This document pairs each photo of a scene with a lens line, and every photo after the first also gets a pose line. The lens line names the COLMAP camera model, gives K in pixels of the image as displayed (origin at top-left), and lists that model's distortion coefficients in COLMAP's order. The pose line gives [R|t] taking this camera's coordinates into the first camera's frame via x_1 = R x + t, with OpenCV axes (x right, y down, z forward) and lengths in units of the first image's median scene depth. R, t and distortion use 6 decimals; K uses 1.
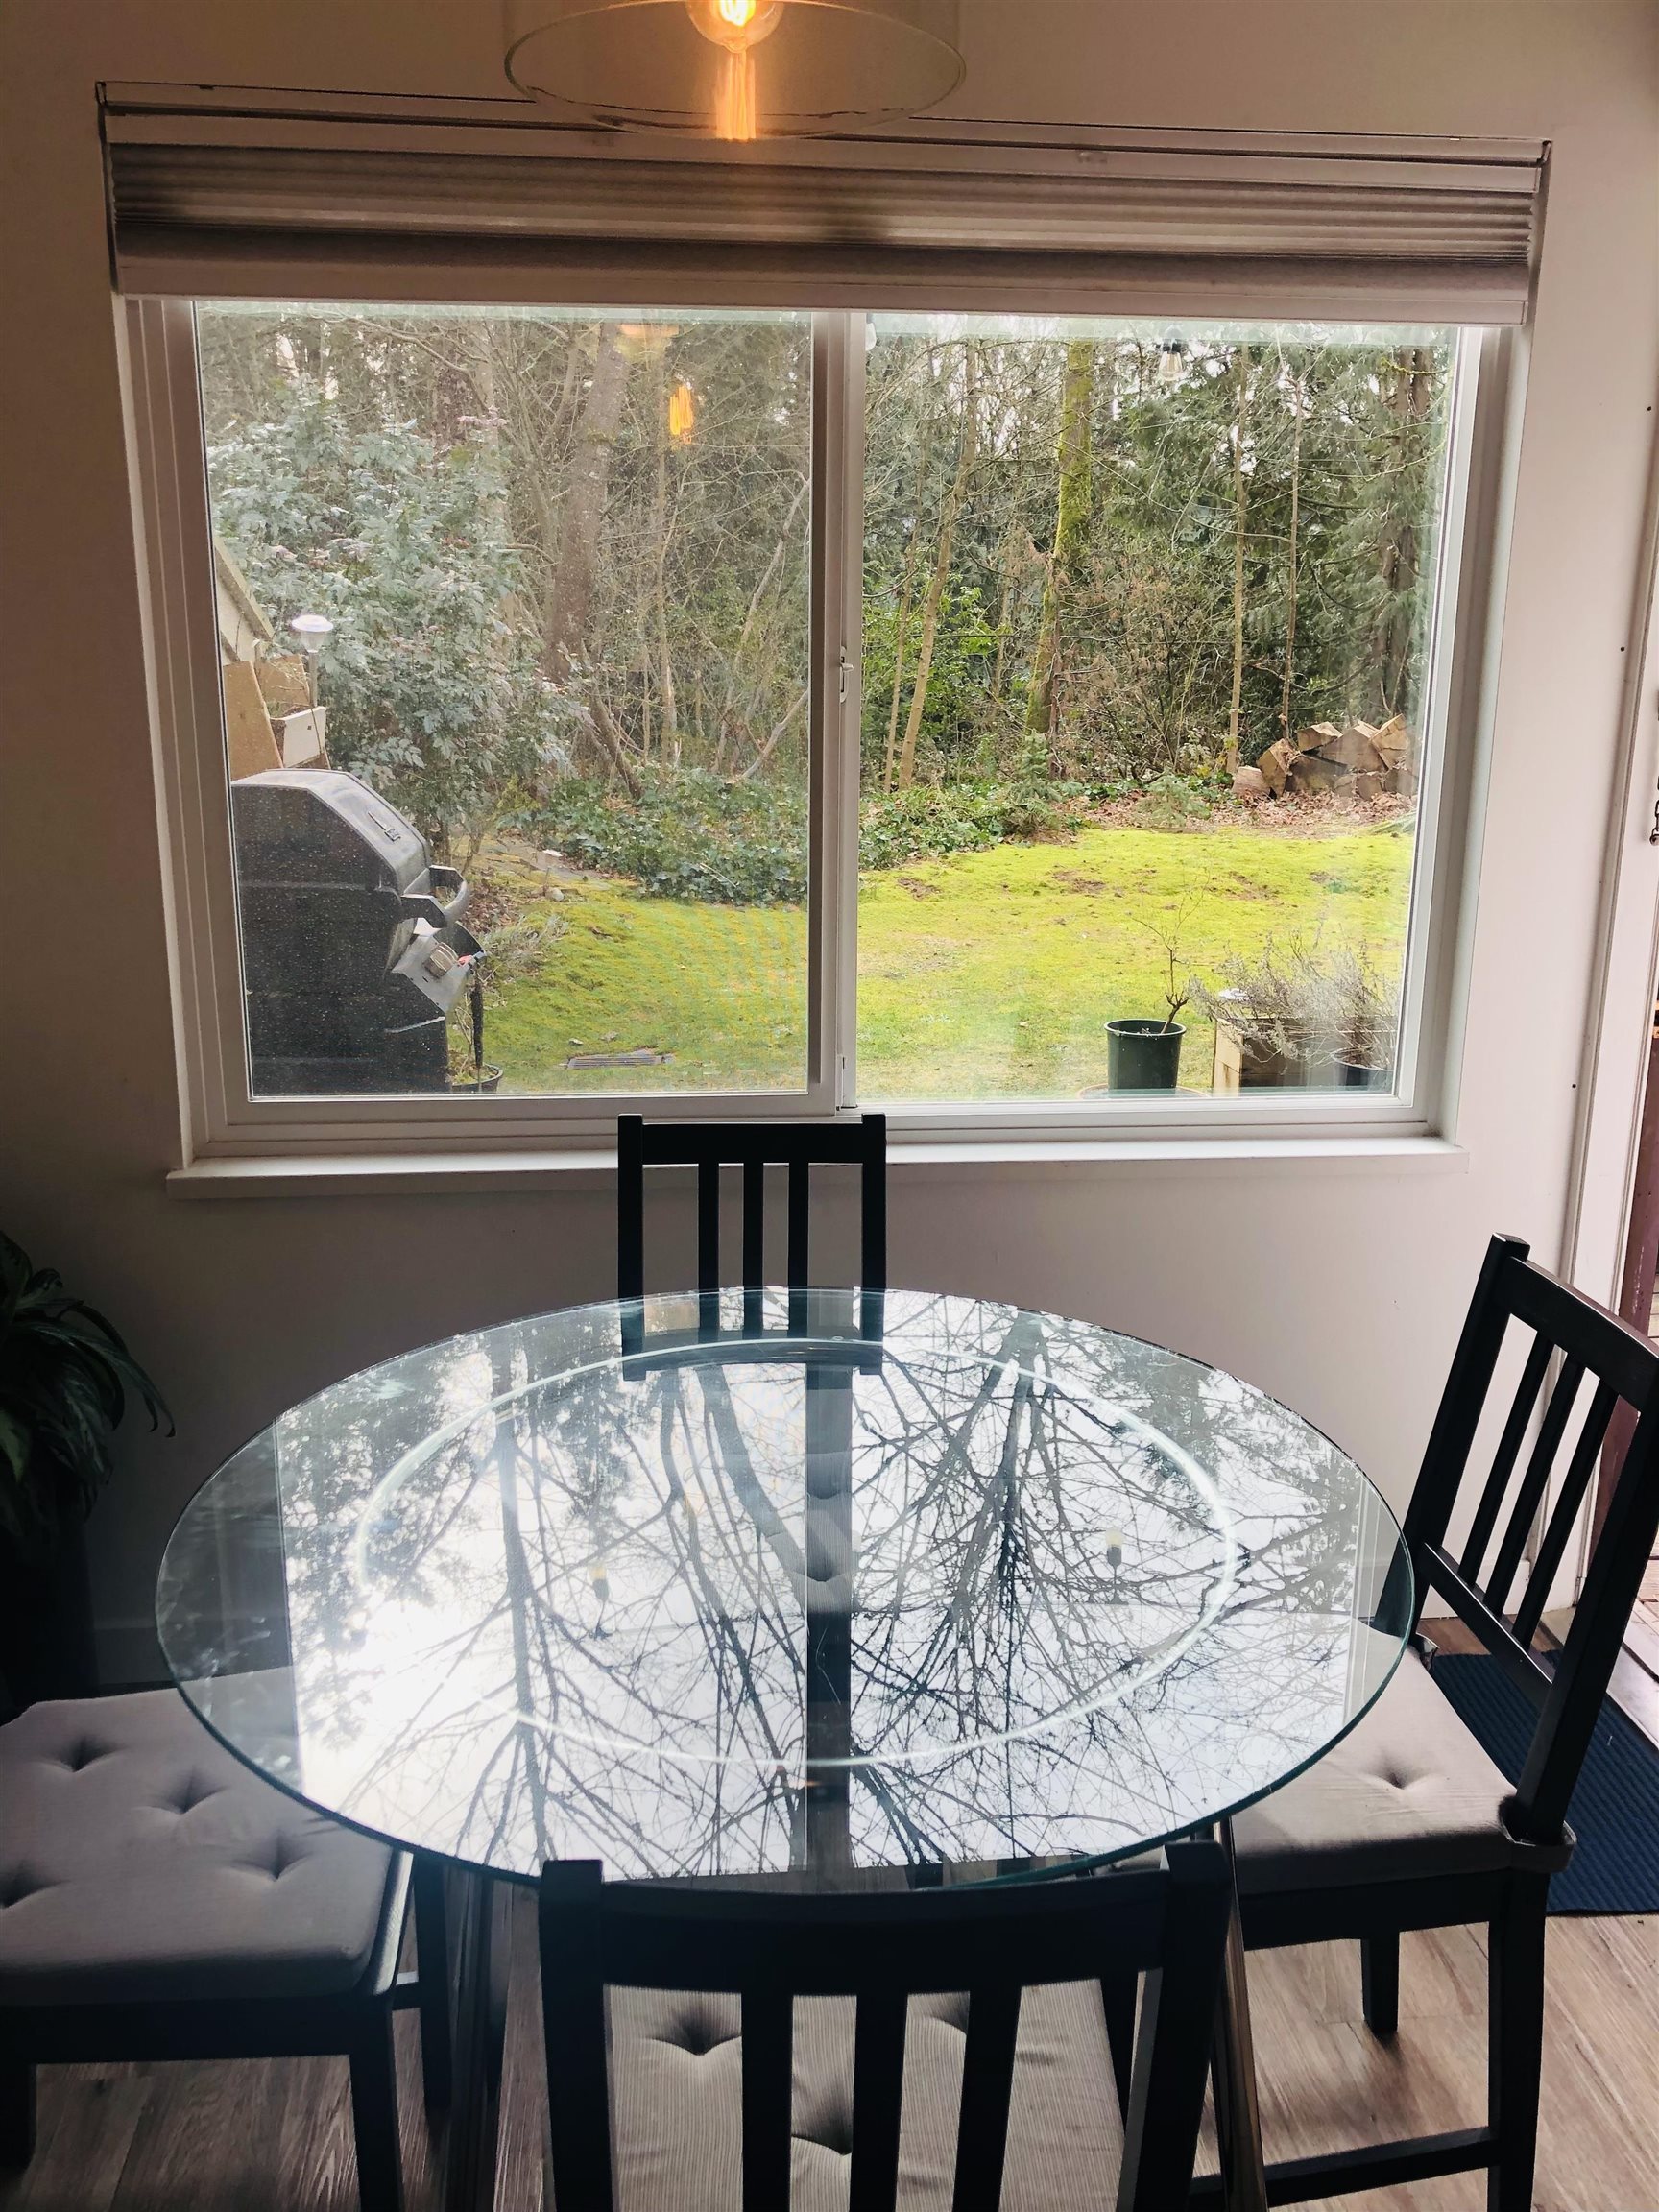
lens RADIAL K [[1796.4, 0, 871.7], [0, 1796.4, 1116.6], [0, 0, 1]] dist [0.059176, -0.073157]
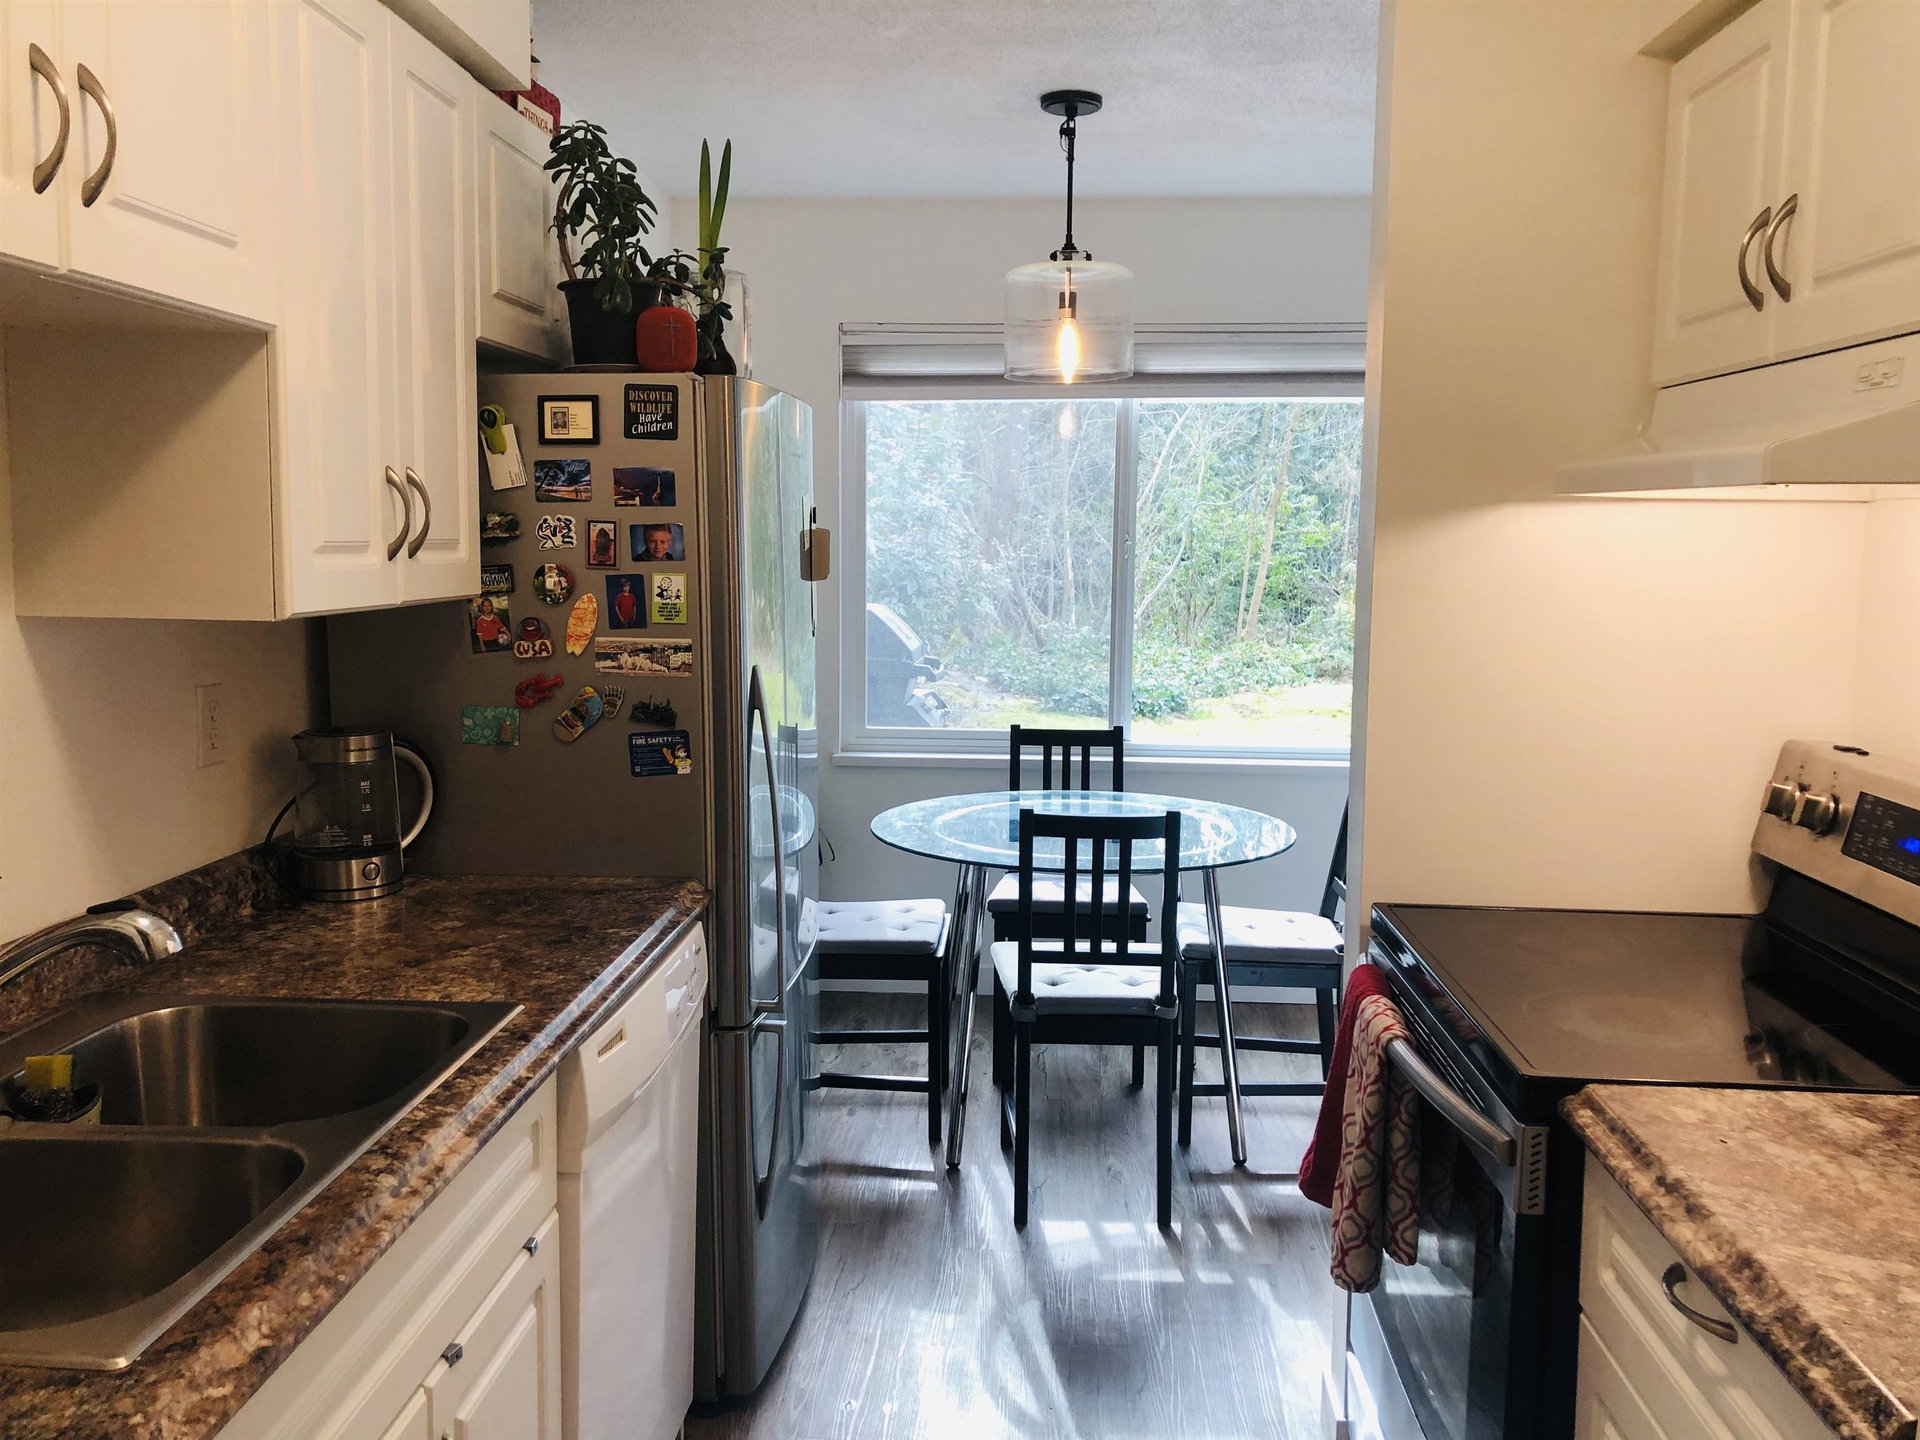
lens RADIAL K [[1559.3, 0, 948.9], [0, 1559.3, 715.9], [0, 0, 1]] dist [0.059176, -0.073157]
pose [[0.982350, 0.016161, -0.186350, 0.026877], [-0.042902, 0.989169, -0.140375, 0.052093], [0.182063, 0.145892, 0.972404, -0.189844]]
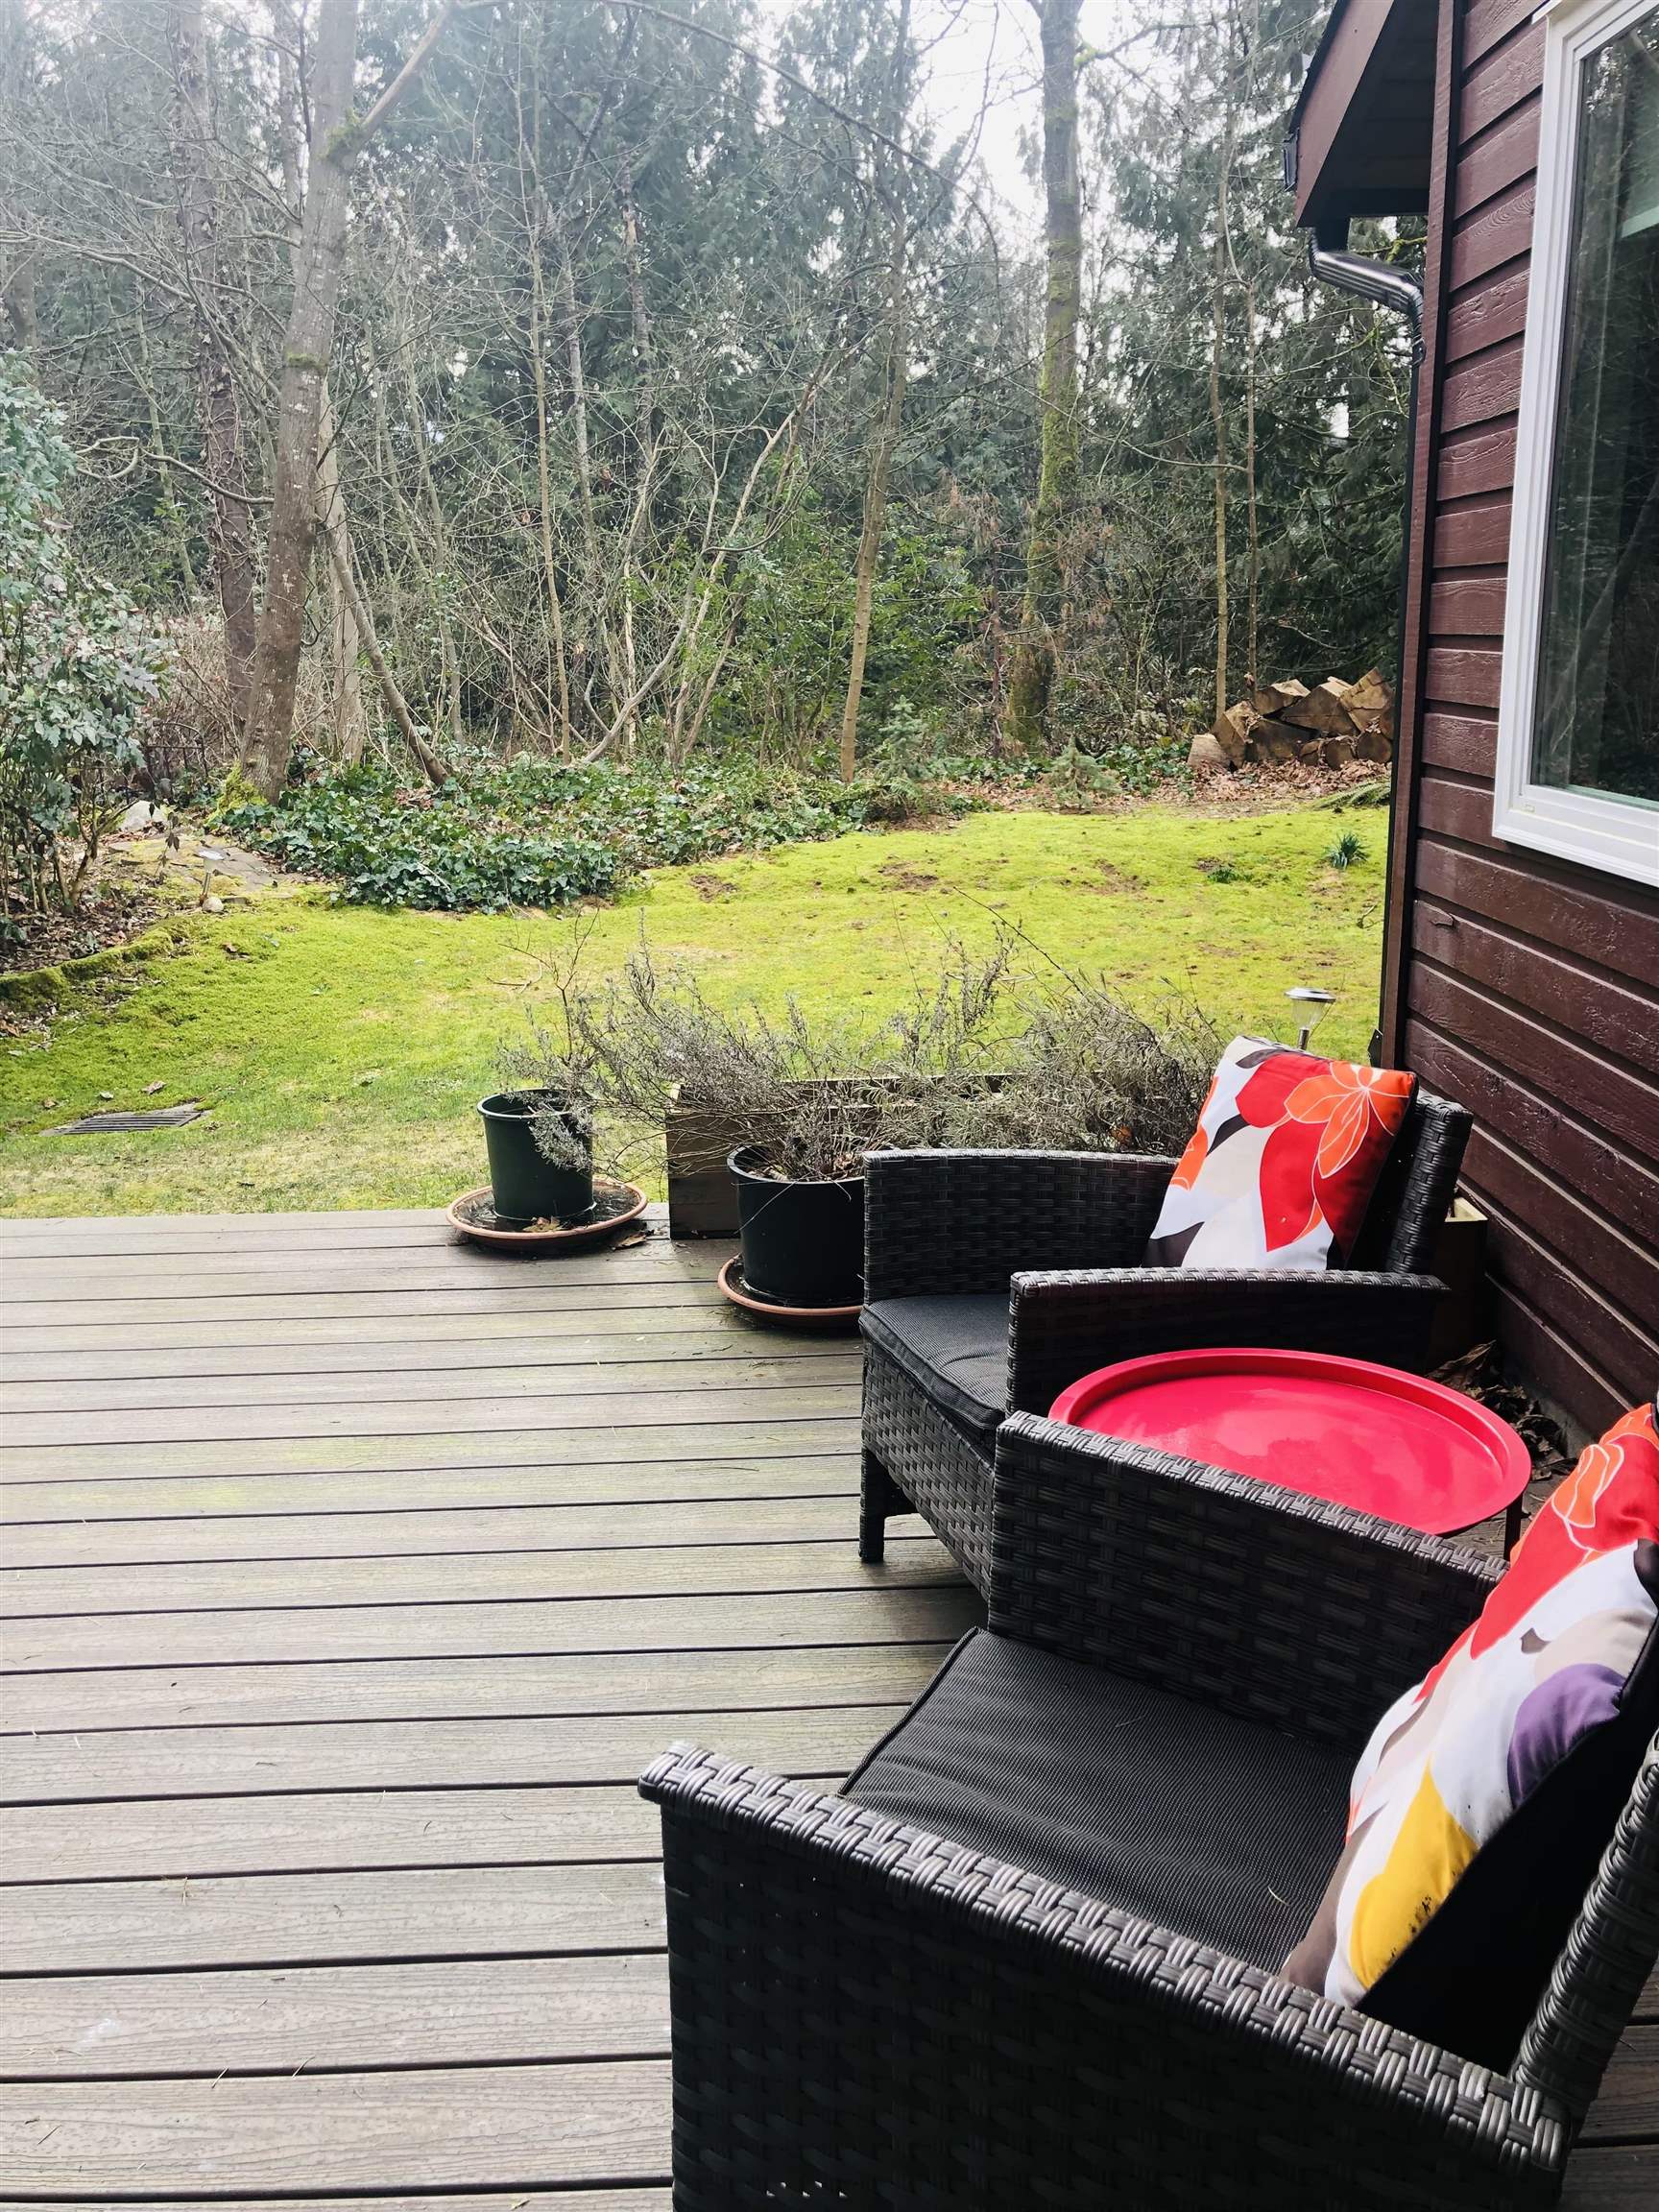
lens RADIAL K [[1796.4, 0, 827.4], [0, 1796.4, 1106.7], [0, 0, 1]] dist [0.059176, -0.073157]
pose [[0.994448, -0.005634, -0.105075, 0.167154], [0.005796, 0.999982, 0.001234, -0.025082], [0.105066, -0.001836, 0.994464, 0.170388]]
